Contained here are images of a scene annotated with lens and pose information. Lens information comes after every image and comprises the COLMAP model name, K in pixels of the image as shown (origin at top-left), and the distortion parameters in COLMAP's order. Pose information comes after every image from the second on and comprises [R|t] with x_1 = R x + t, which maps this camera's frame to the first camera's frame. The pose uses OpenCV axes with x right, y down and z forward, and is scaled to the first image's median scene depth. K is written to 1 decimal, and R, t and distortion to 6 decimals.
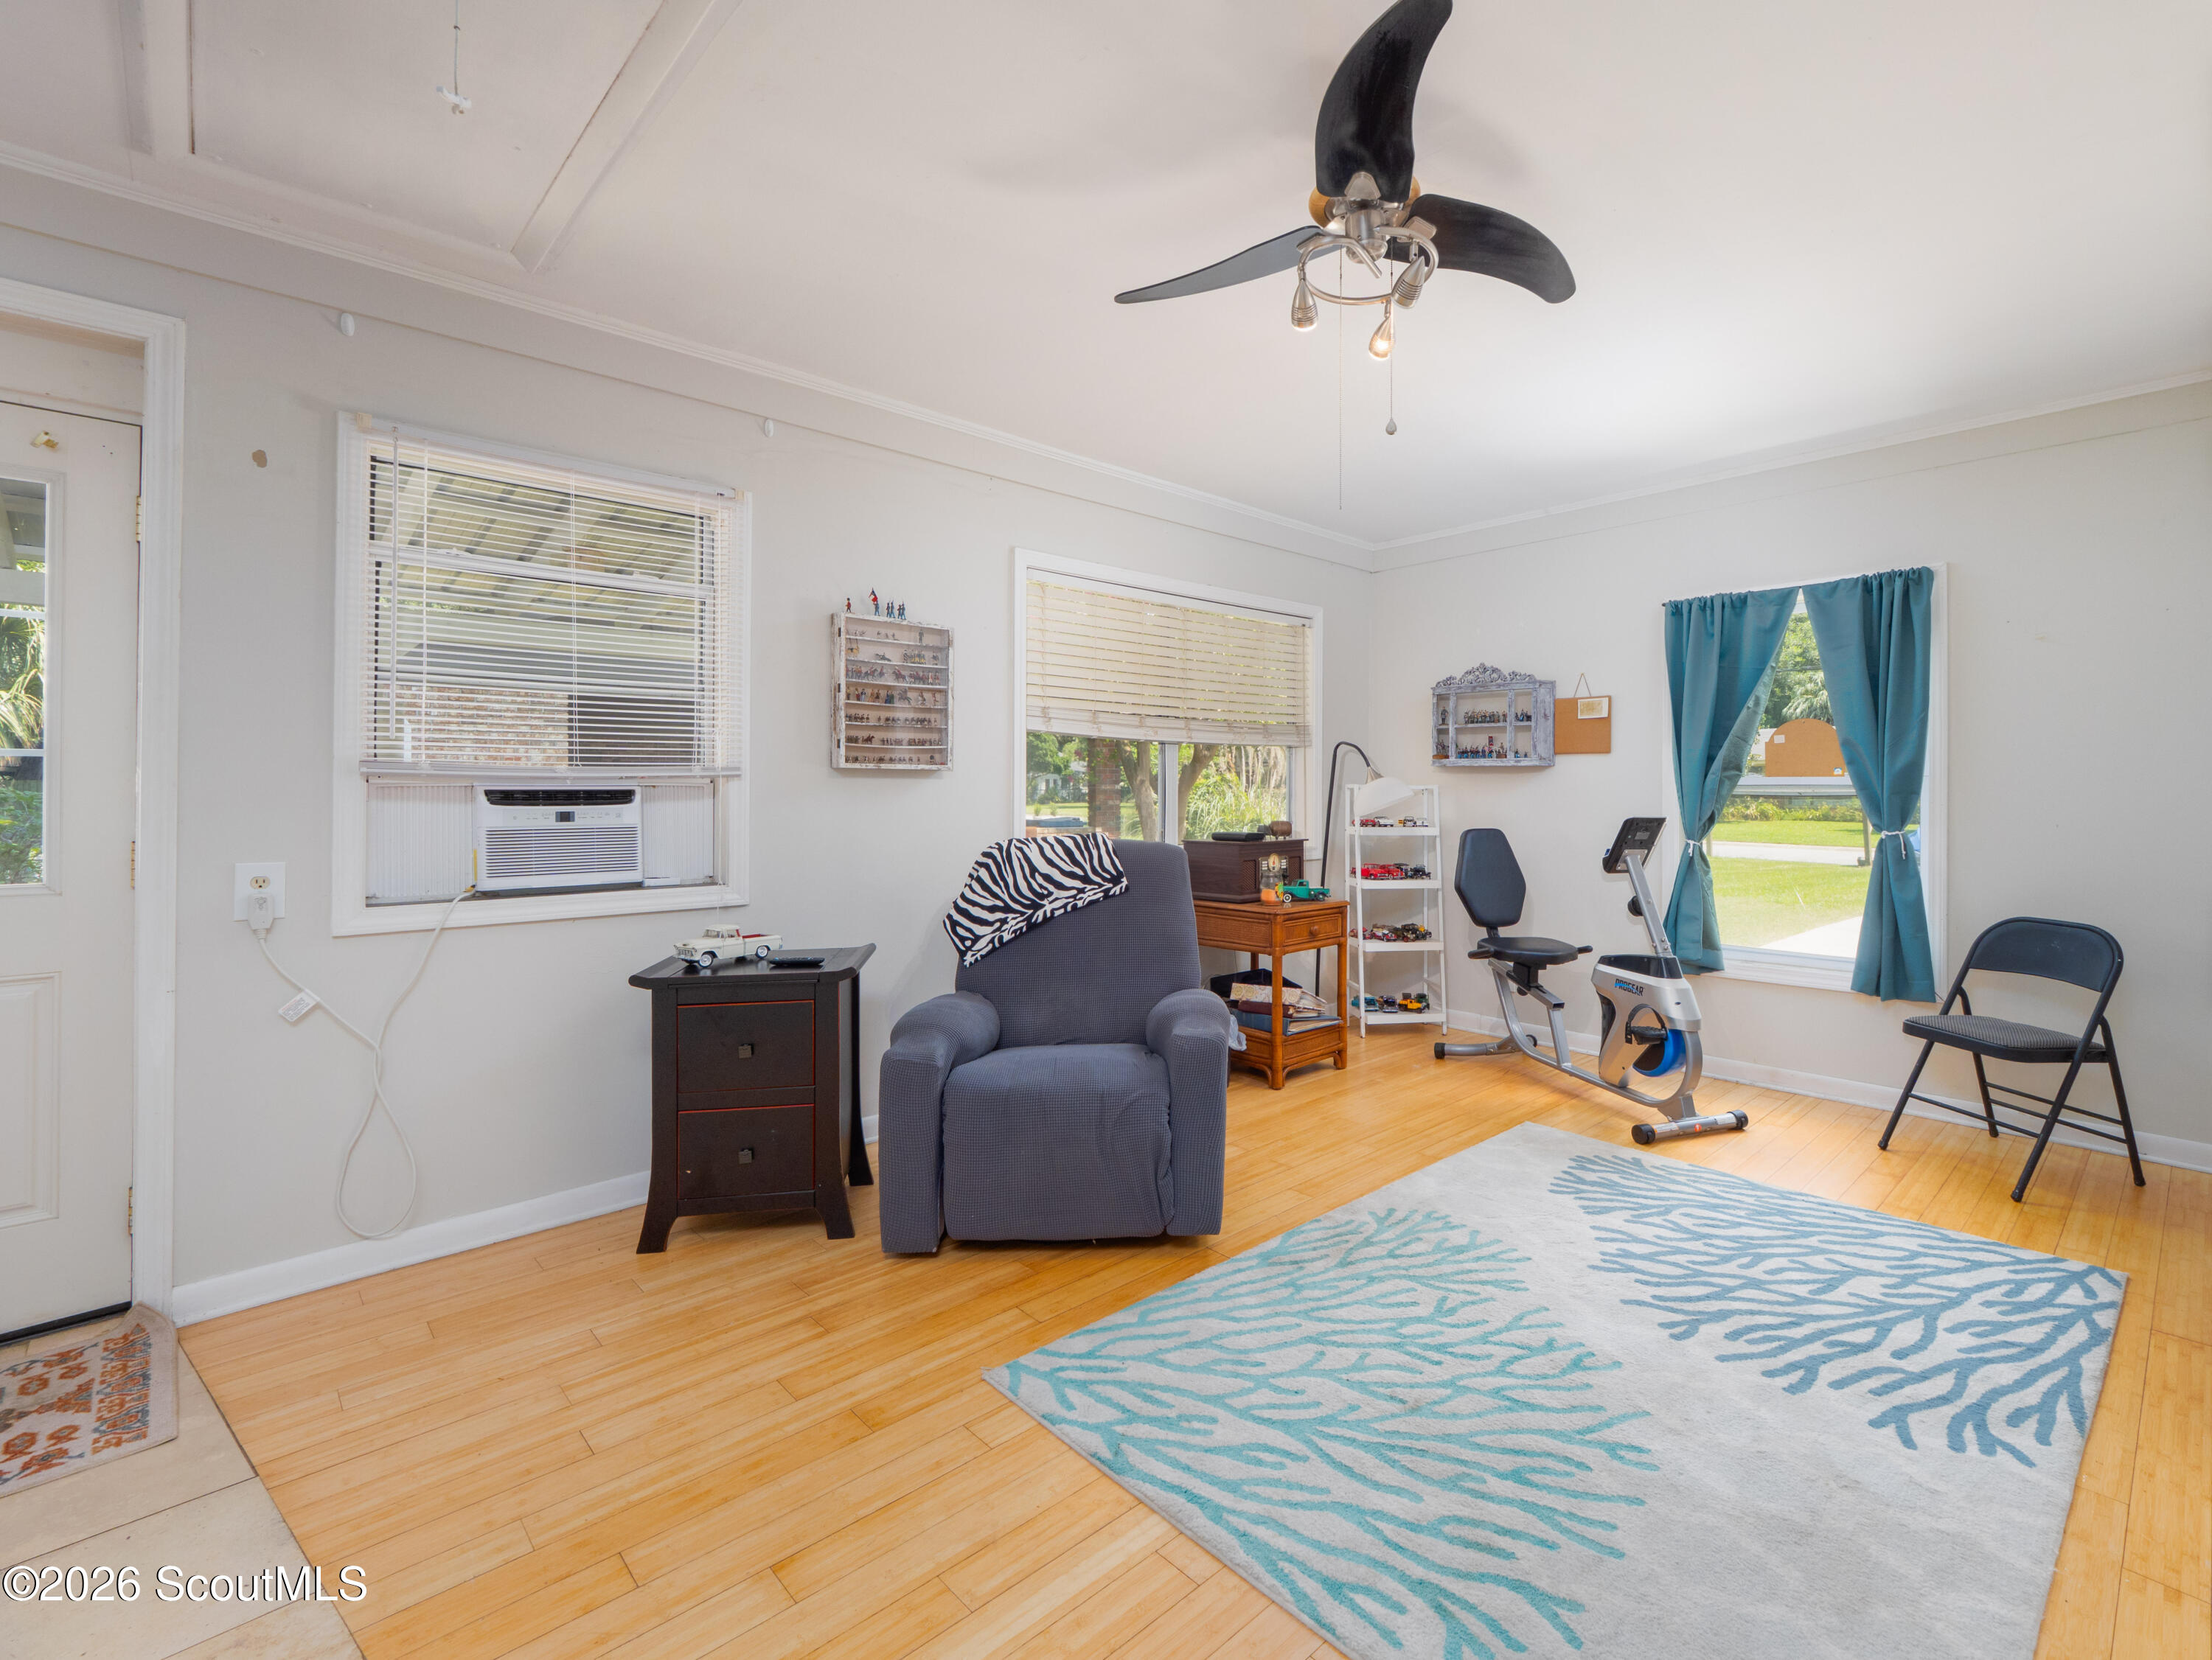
lens RADIAL K [[920.8, 0, 1121.8], [0, 920.8, 781.2], [0, 0, 1]] dist [-0.000968, -0.001679]
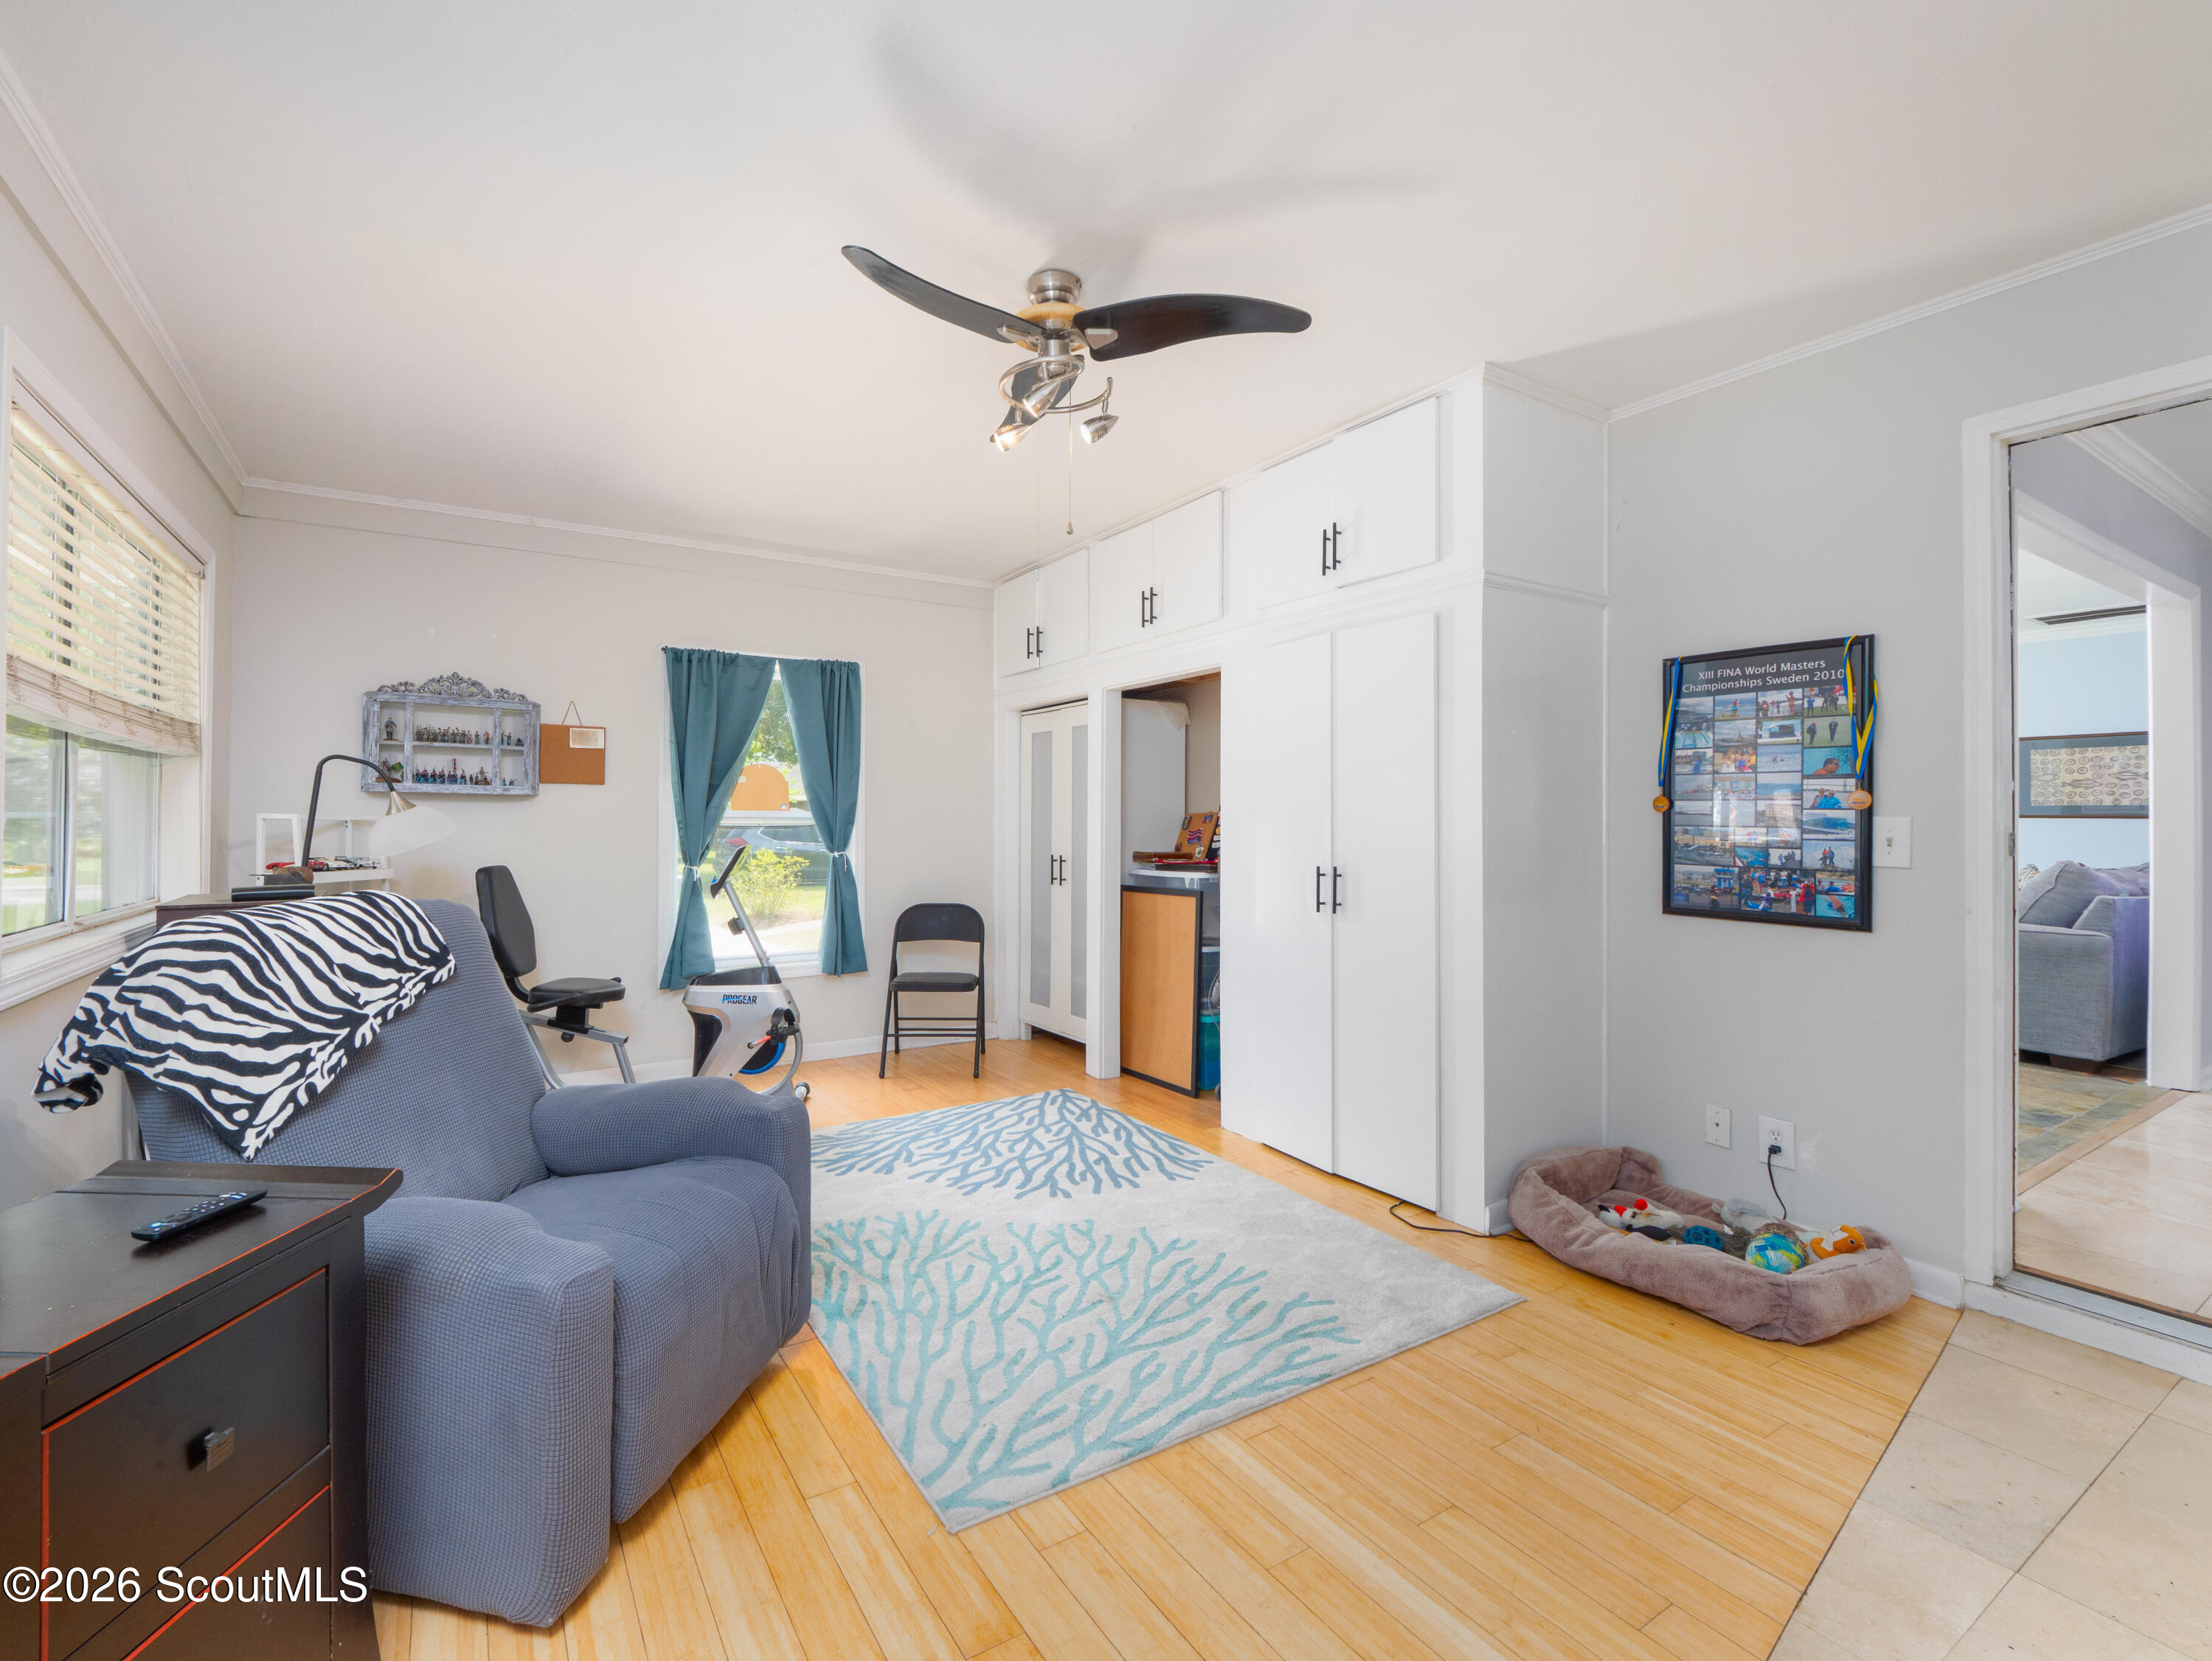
lens RADIAL K [[920.9, 0, 1097.7], [0, 920.9, 819.2], [0, 0, 1]] dist [-0.000968, -0.001679]
pose [[0.260674, 0.001849, 0.965425, -0.635066], [-0.009402, 0.999956, 0.000623, 0.003266], [-0.965381, -0.009240, 0.260680, 0.461569]]
